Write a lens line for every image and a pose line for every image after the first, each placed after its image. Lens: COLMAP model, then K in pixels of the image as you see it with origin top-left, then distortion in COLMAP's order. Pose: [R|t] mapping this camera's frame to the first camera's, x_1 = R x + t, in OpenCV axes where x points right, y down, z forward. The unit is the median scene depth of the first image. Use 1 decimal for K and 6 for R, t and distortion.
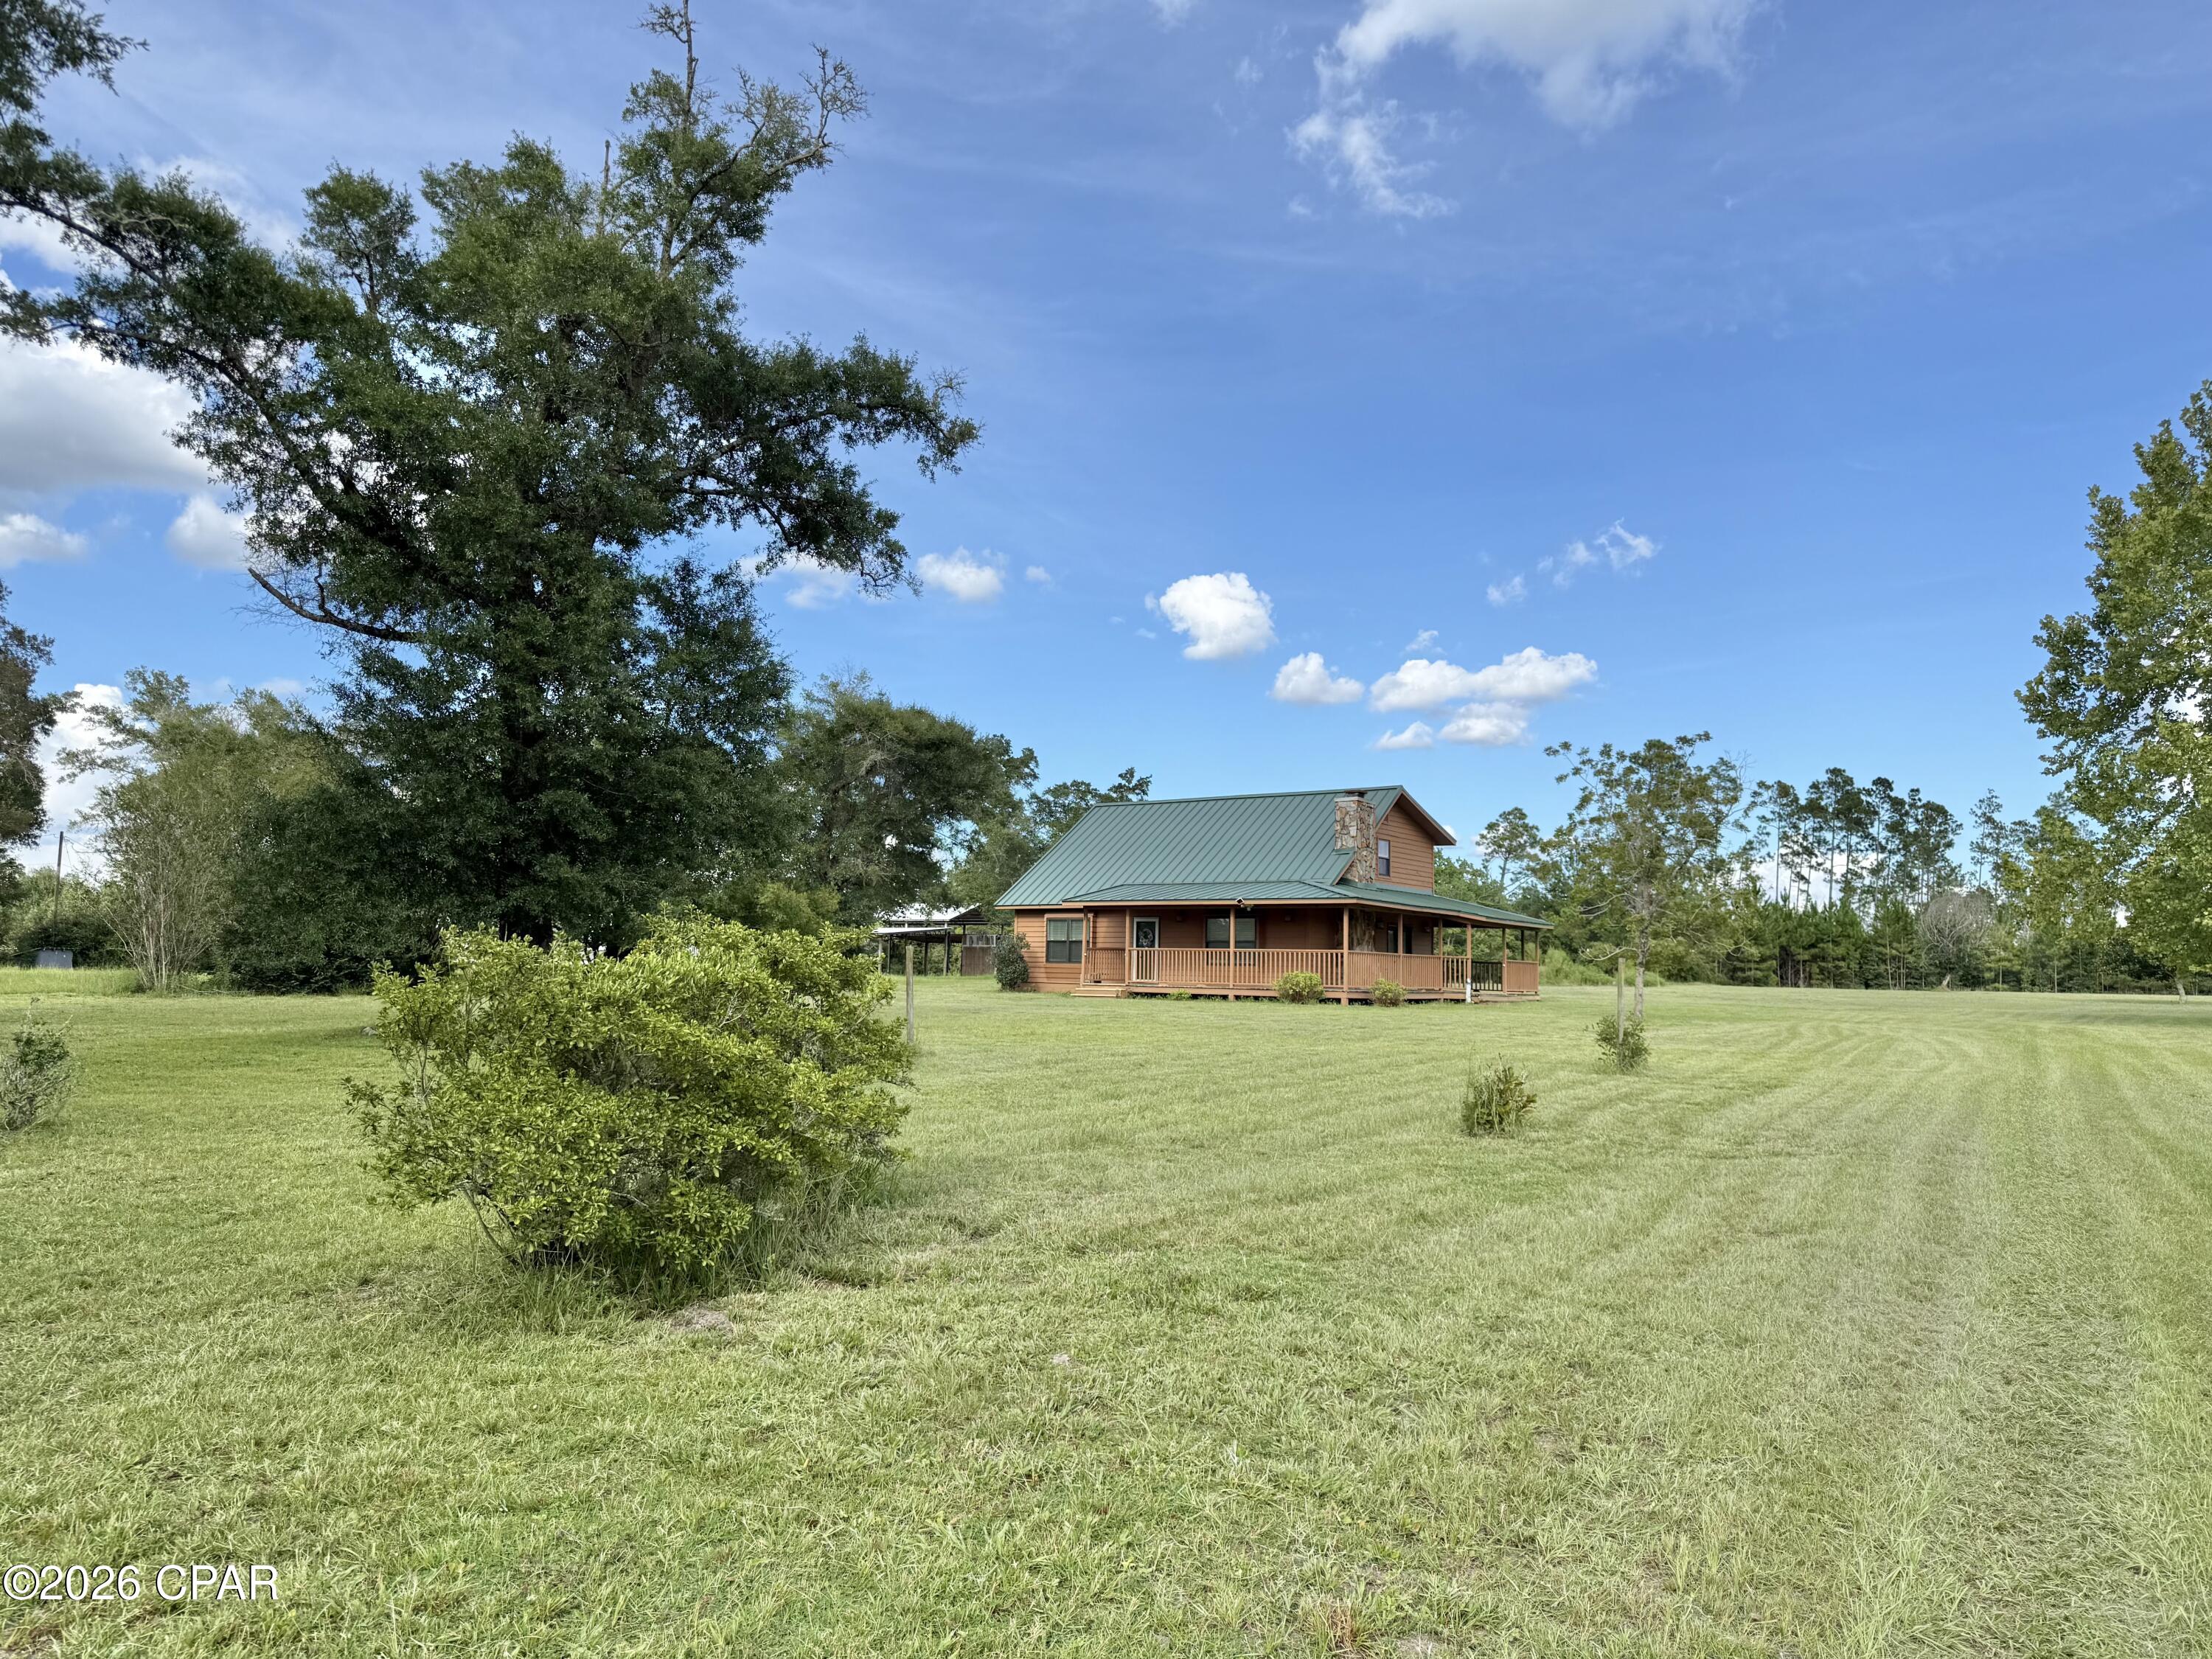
lens RADIAL K [[1550.4, 0, 1107.8], [0, 1550.4, 840.6], [0, 0, 1]] dist [0.023115, -0.022015]
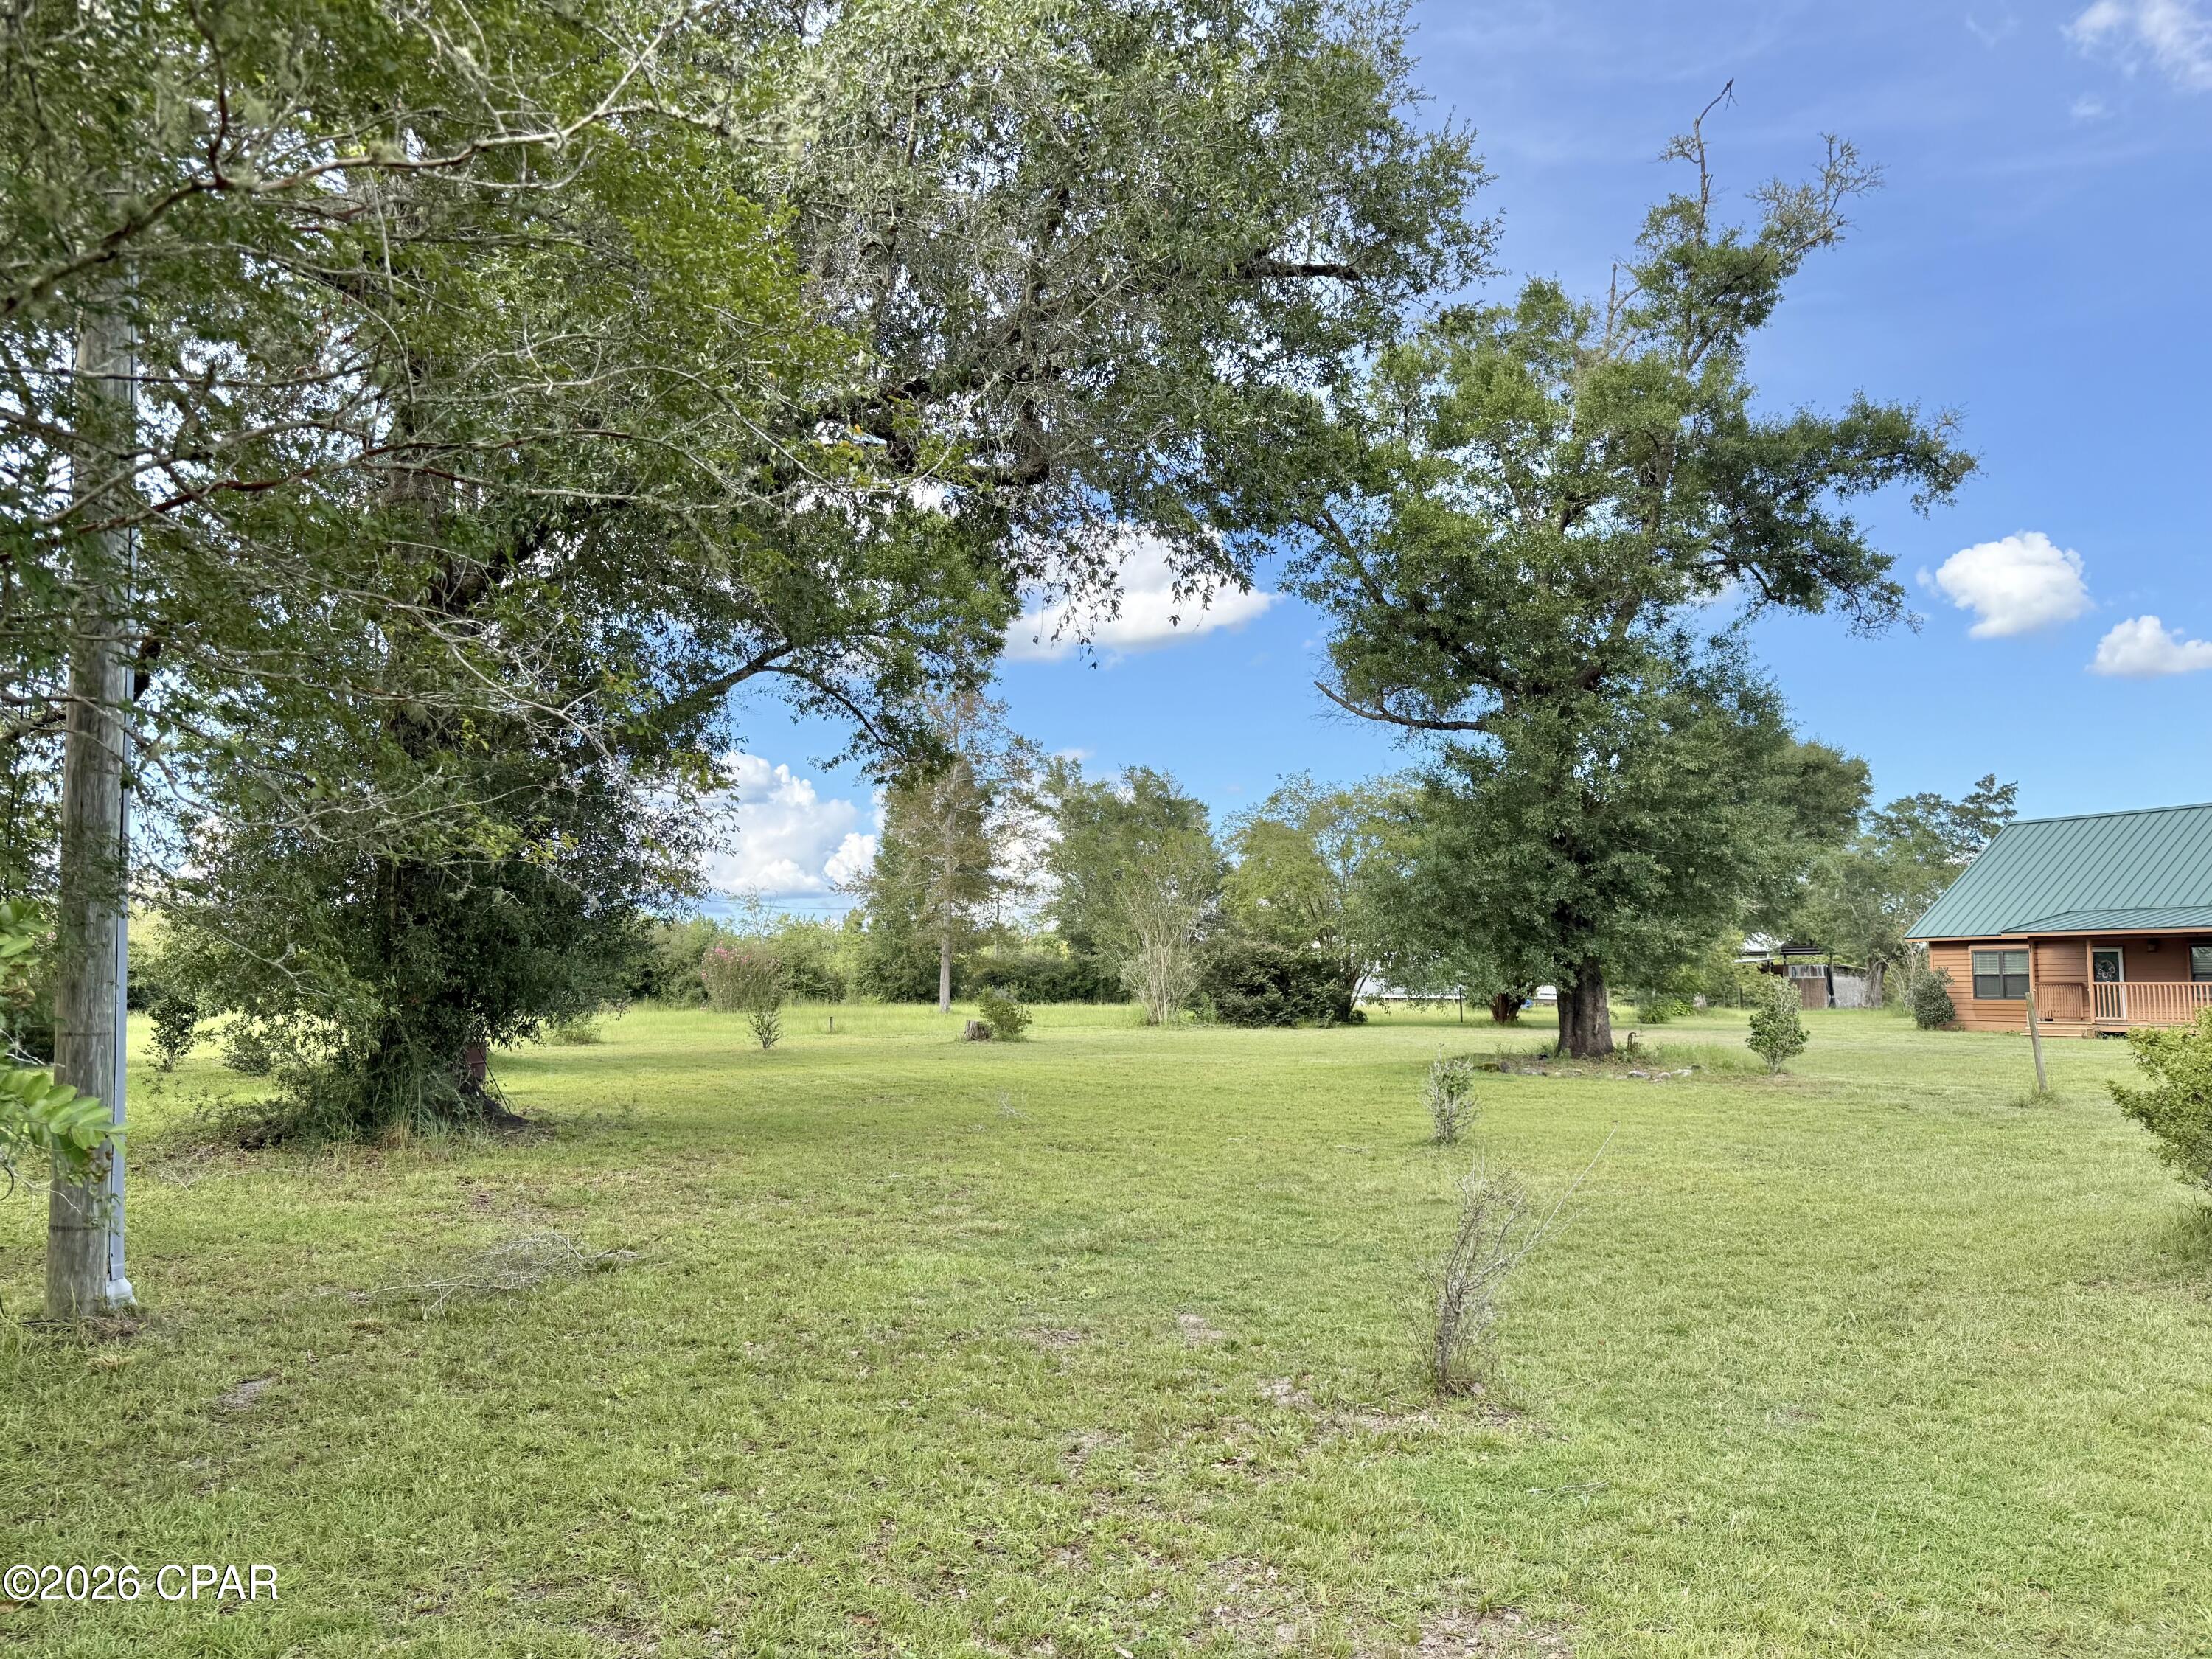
lens RADIAL K [[1550.4, 0, 1090.2], [0, 1550.4, 808.4], [0, 0, 1]] dist [0.023115, -0.022015]
pose [[0.889902, -0.058054, -0.452442, -0.150909], [0.040518, 0.998008, -0.048362, -0.019667], [0.454348, 0.024705, 0.890482, -0.131620]]
